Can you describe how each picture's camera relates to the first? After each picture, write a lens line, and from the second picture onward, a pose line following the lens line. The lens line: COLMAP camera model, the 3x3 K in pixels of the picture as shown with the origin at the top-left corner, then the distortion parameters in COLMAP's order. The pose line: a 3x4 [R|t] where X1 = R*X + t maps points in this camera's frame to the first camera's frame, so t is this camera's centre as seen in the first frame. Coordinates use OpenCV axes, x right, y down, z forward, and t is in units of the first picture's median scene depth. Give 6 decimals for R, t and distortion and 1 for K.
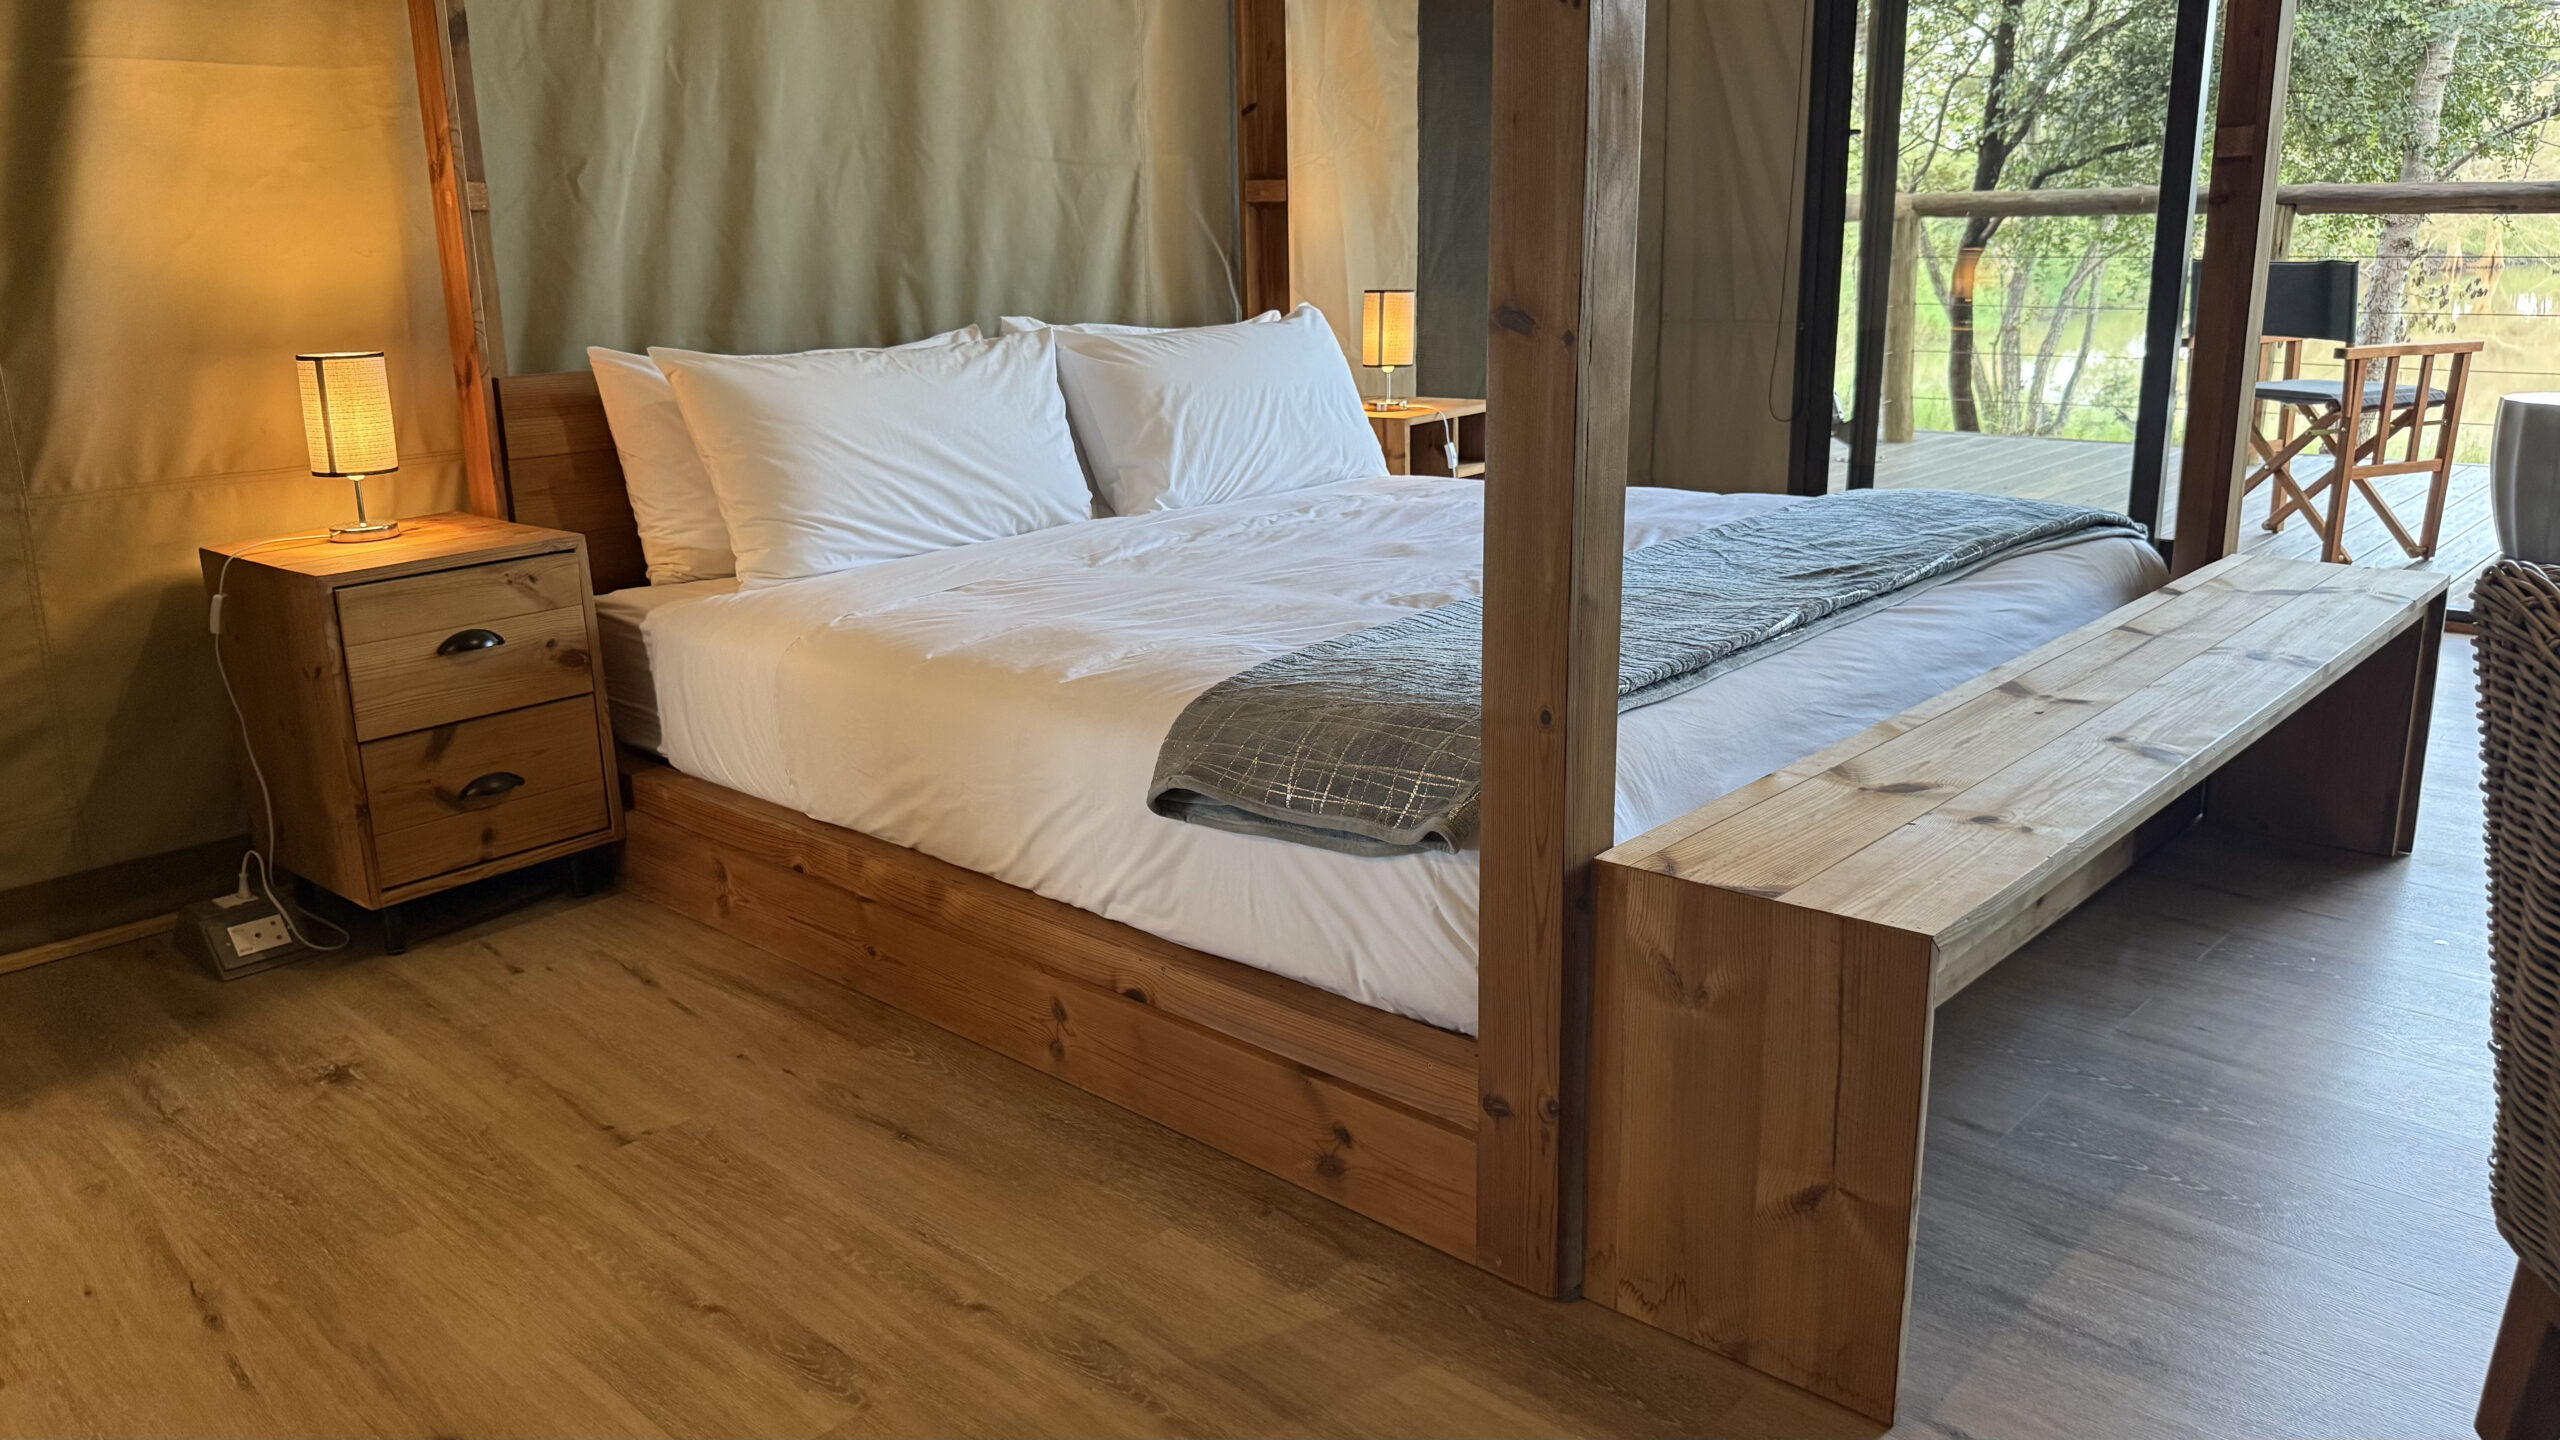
lens RADIAL K [[1827.4, 0, 1280.0], [0, 1827.4, 720.0], [0, 0, 1]] dist [-0.004145, -0.002480]
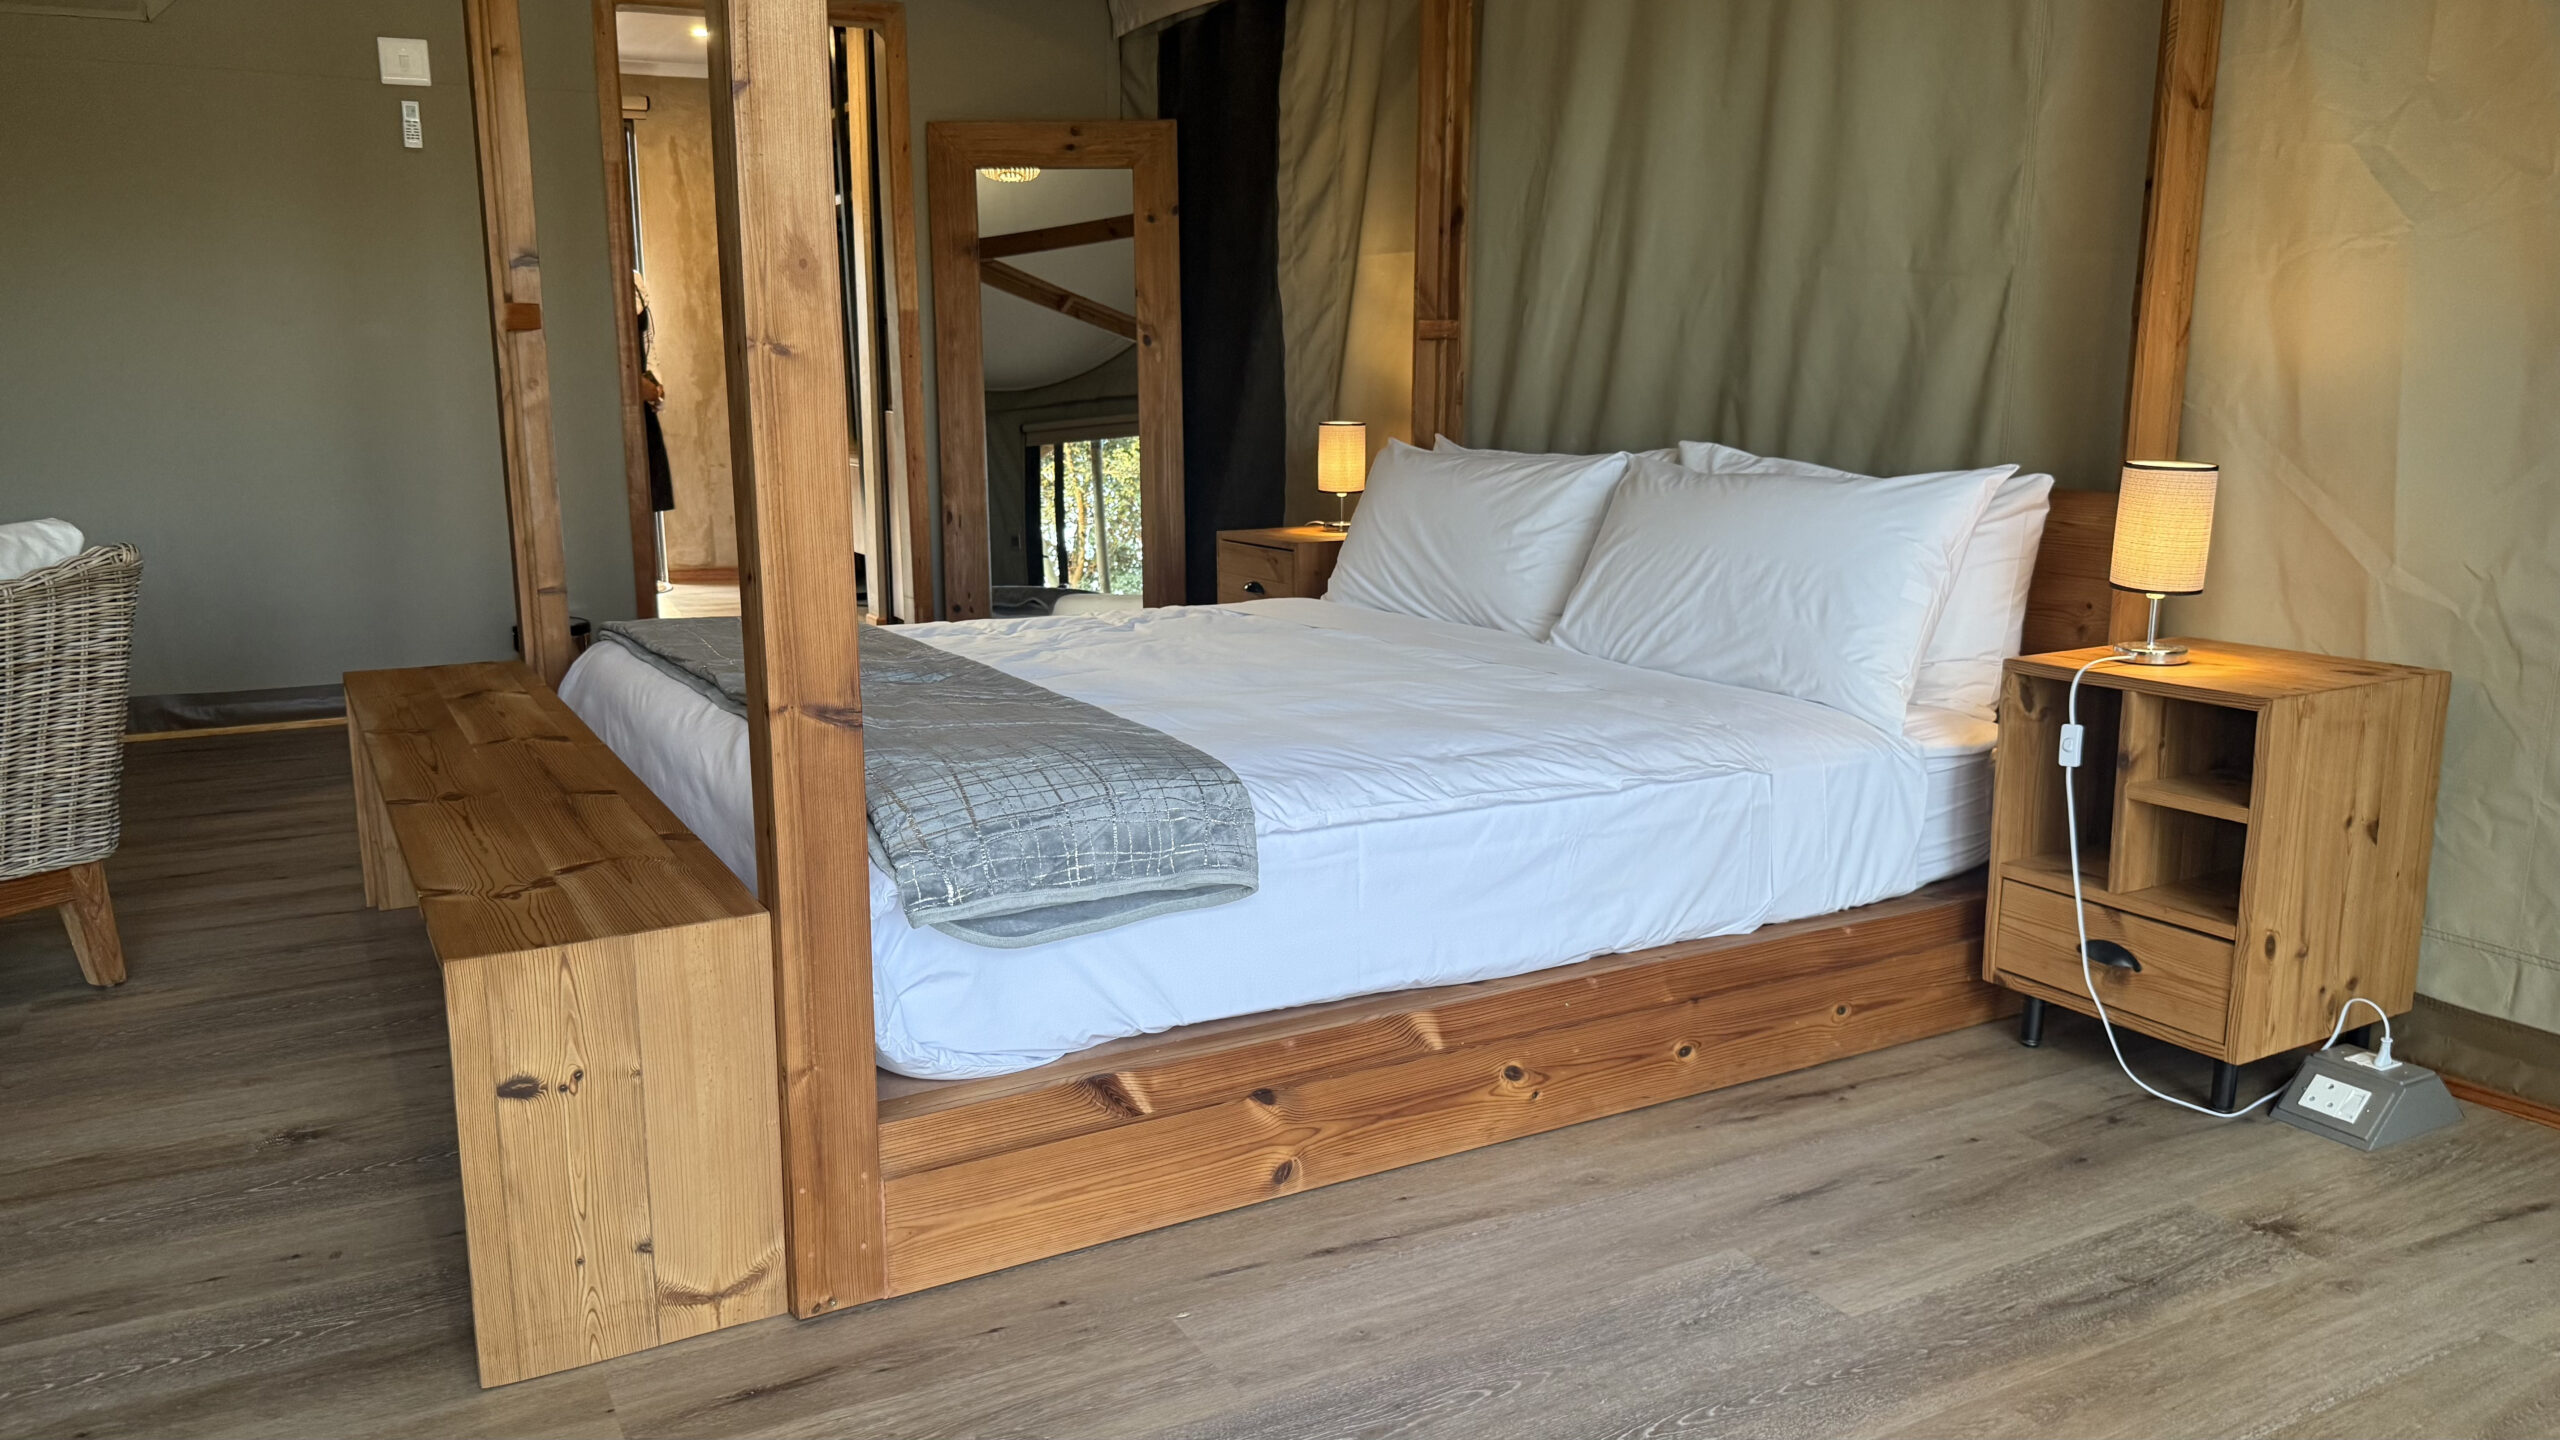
lens RADIAL K [[1827.4, 0, 1280.0], [0, 1827.4, 720.0], [0, 0, 1]] dist [-0.004145, -0.002480]
pose [[-0.309195, 0.204499, -0.928751, 0.799617], [-0.236393, 0.929426, 0.283346, -0.287598], [0.921150, 0.307160, -0.239032, 1.006498]]
